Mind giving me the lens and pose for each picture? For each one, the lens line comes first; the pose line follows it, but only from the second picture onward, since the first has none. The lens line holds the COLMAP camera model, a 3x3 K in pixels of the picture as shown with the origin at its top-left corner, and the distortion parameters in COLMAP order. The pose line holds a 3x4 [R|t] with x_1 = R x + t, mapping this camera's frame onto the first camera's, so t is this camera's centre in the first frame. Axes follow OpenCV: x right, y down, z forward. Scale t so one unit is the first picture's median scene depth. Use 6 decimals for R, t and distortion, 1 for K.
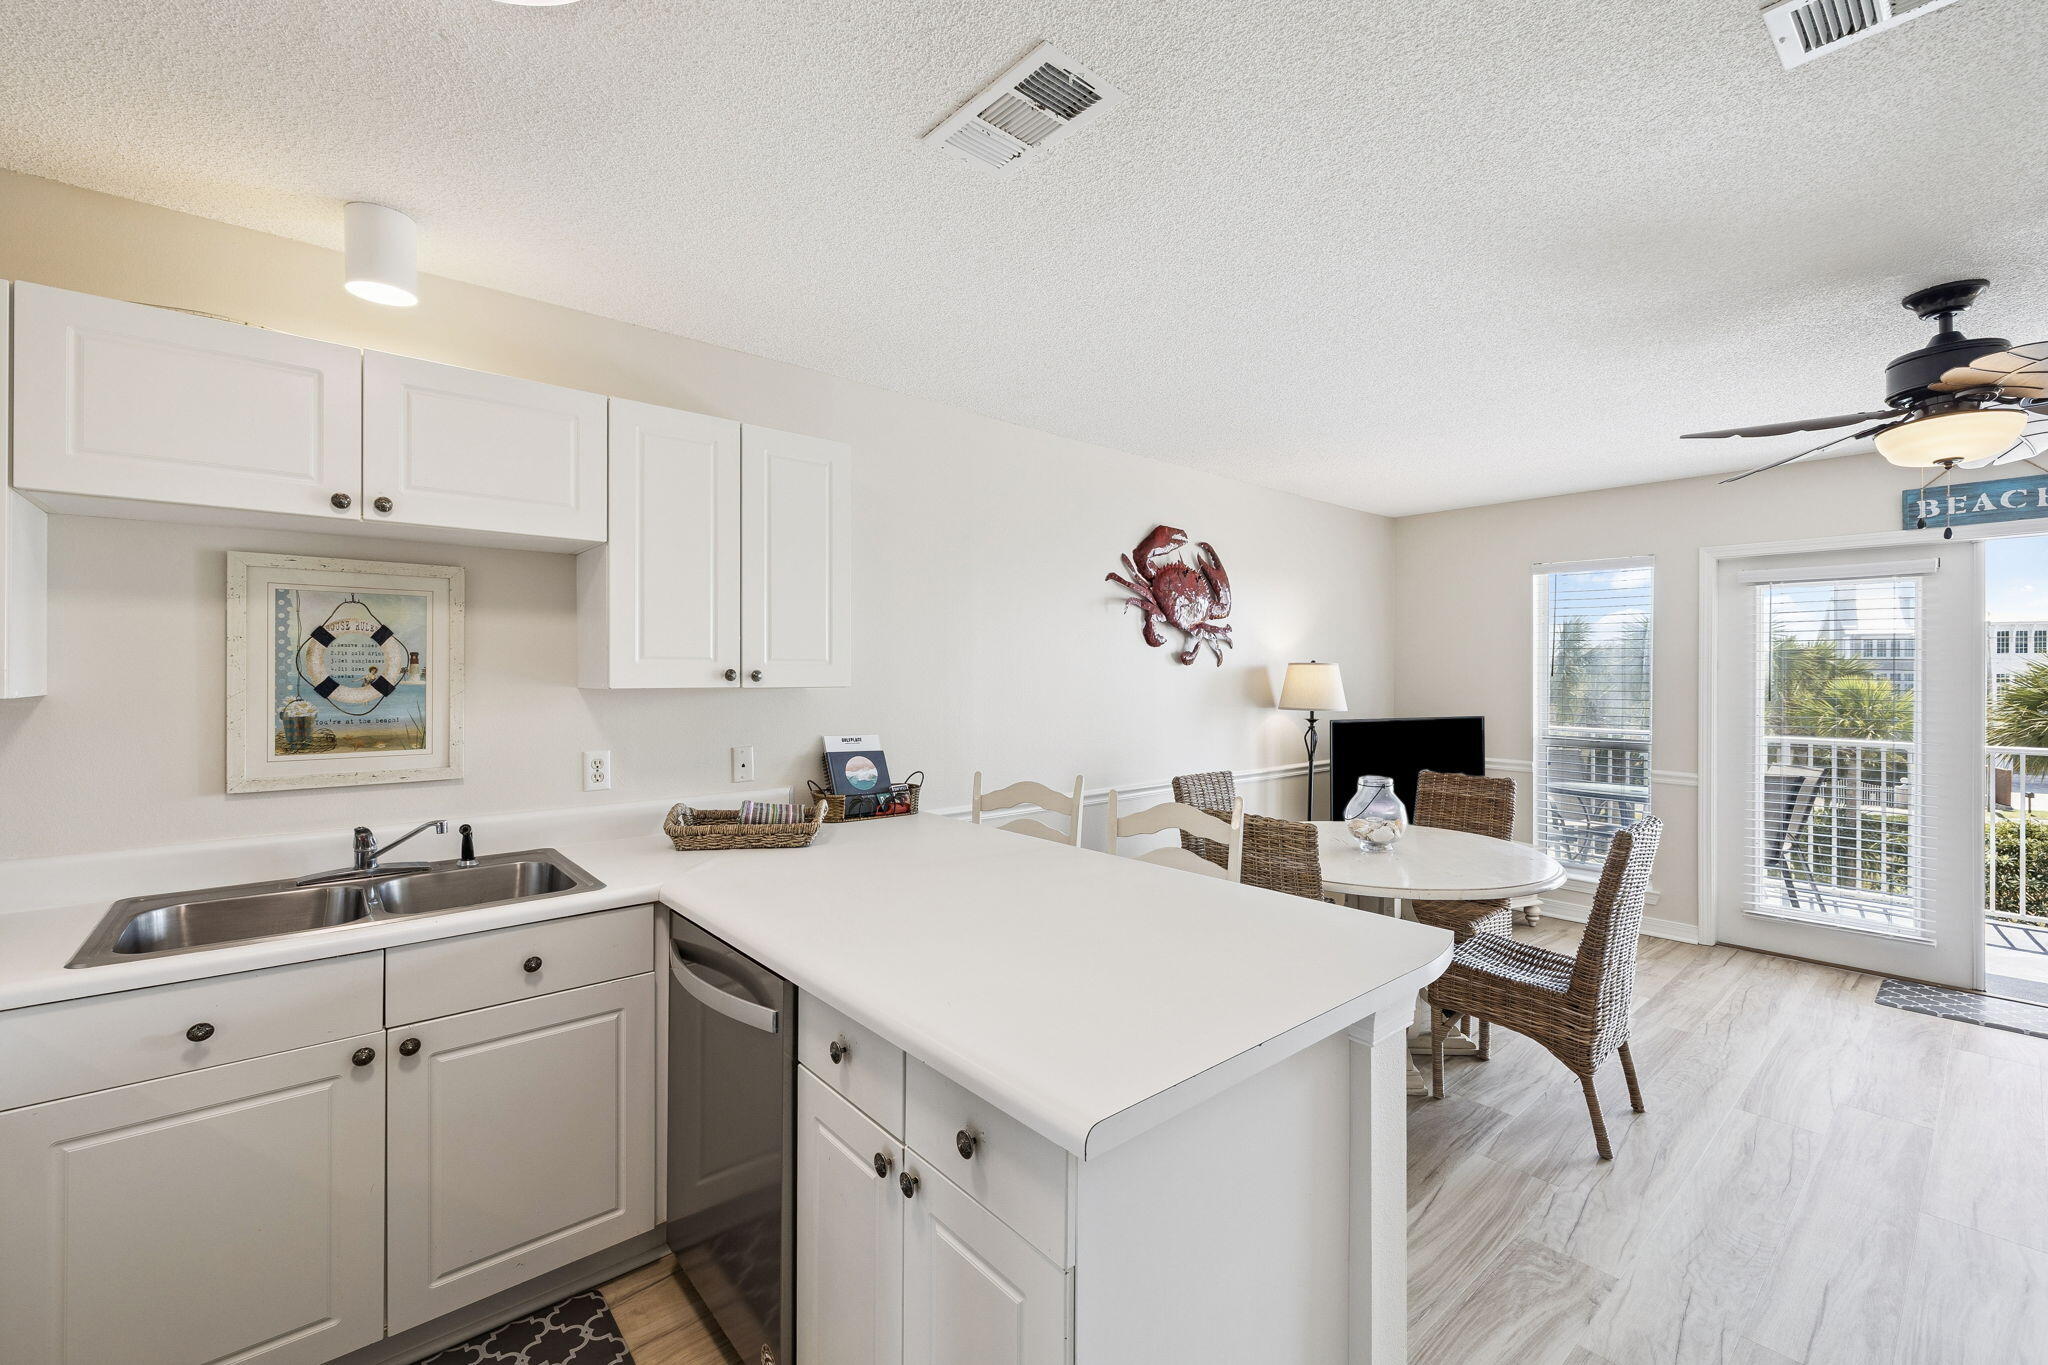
lens RADIAL K [[866.4, 0, 1049.8], [0, 866.4, 678.6], [0, 0, 1]] dist [0.001318, -0.000097]
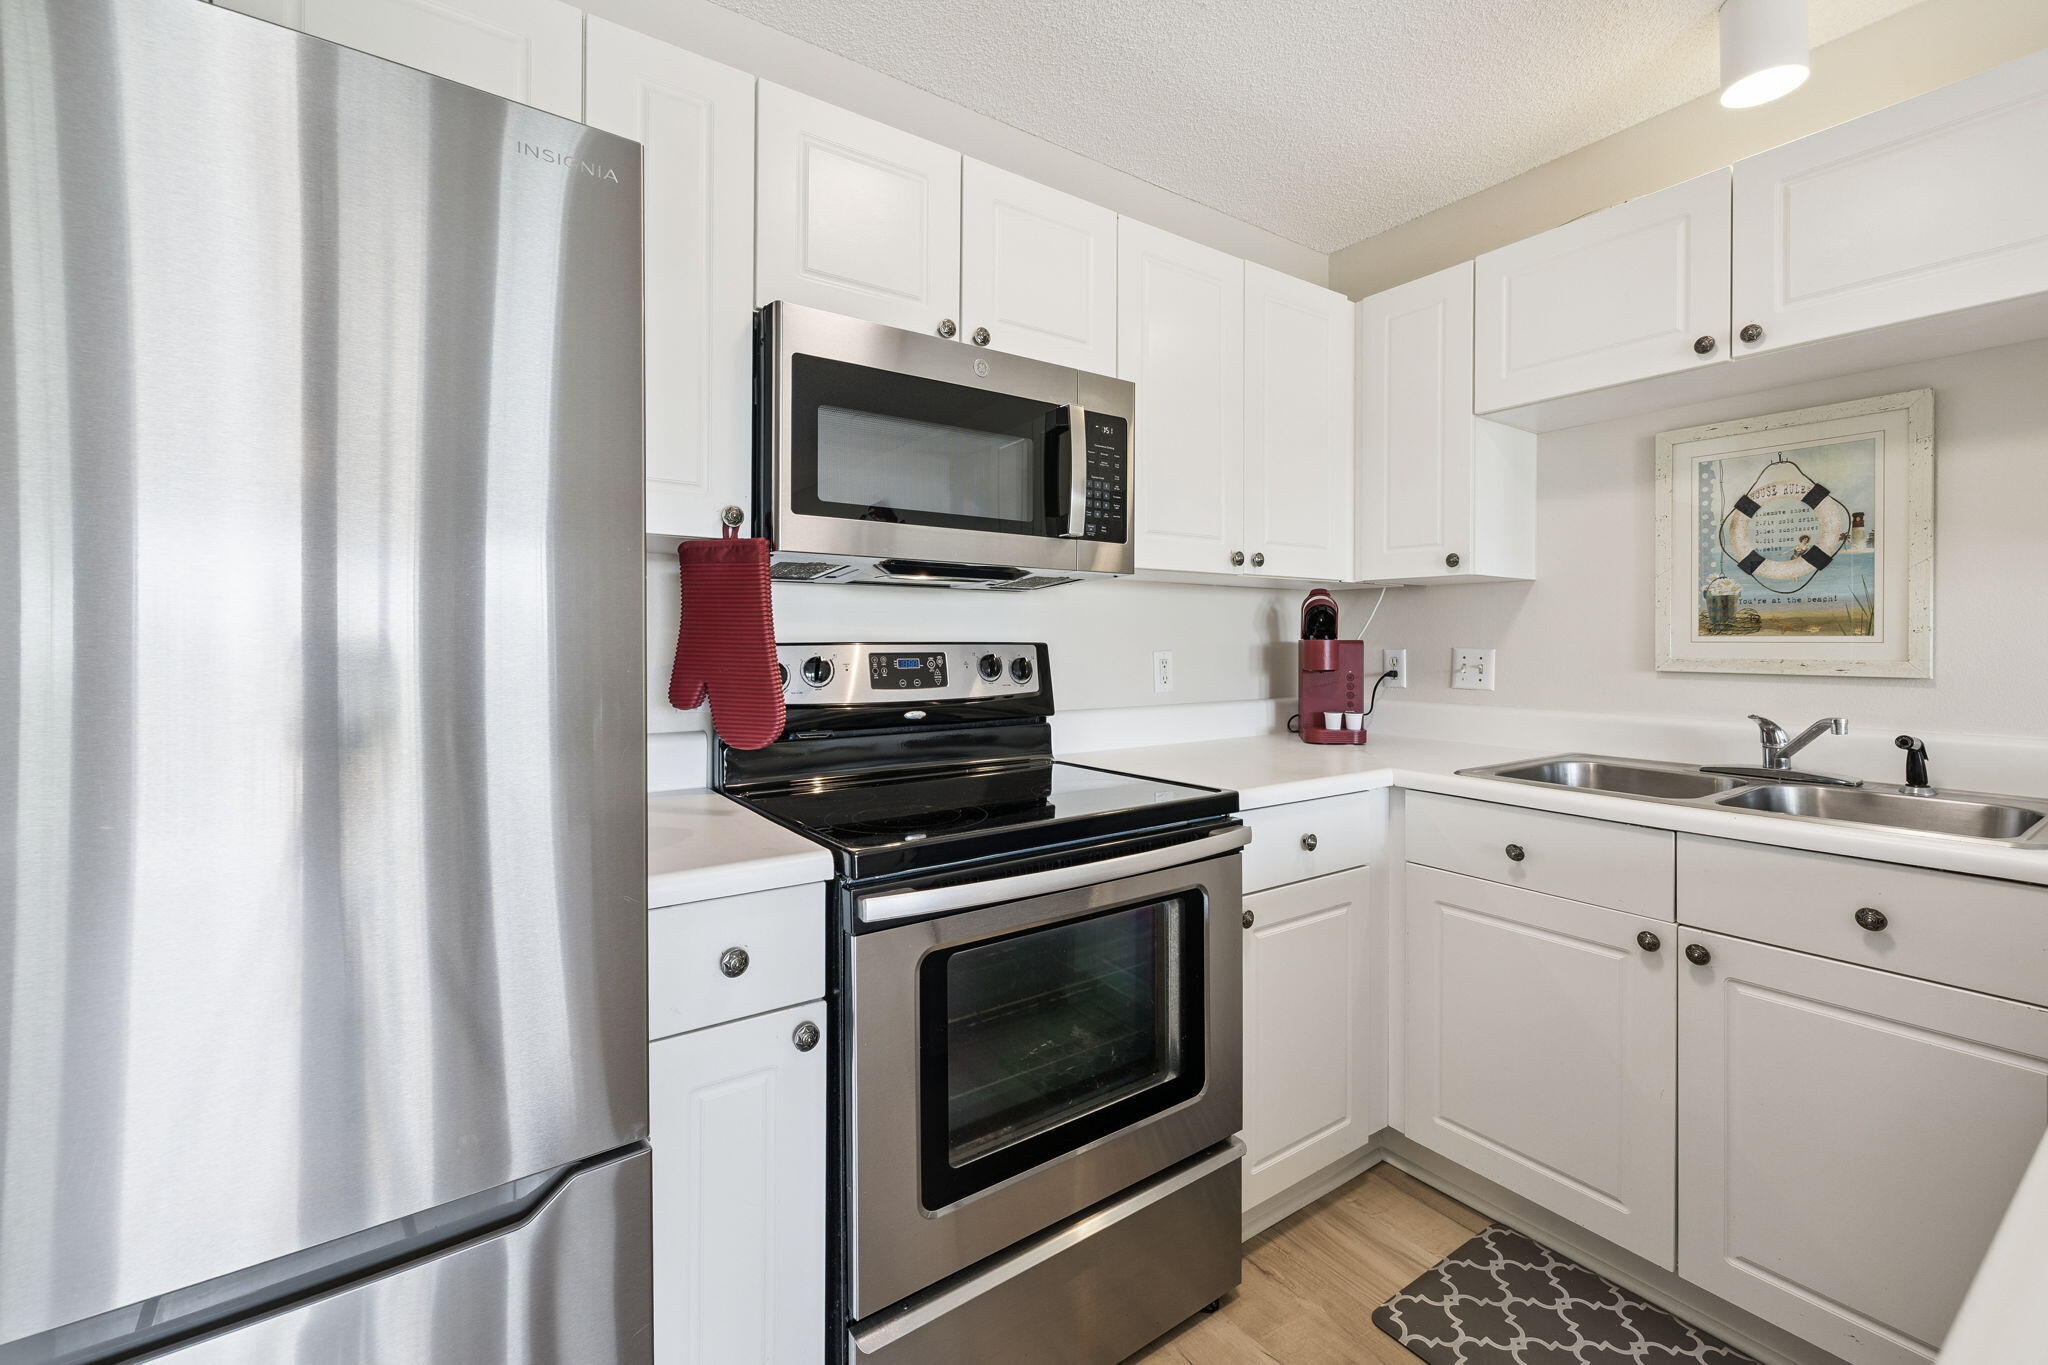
lens RADIAL K [[866.4, 0, 992.7], [0, 866.4, 641.2], [0, 0, 1]] dist [0.001318, -0.000097]
pose [[-0.133475, -0.000349, -0.991052, 0.120484], [-0.013024, 0.999914, 0.001402, 0.074662], [0.990967, 0.013095, -0.133468, 0.253001]]
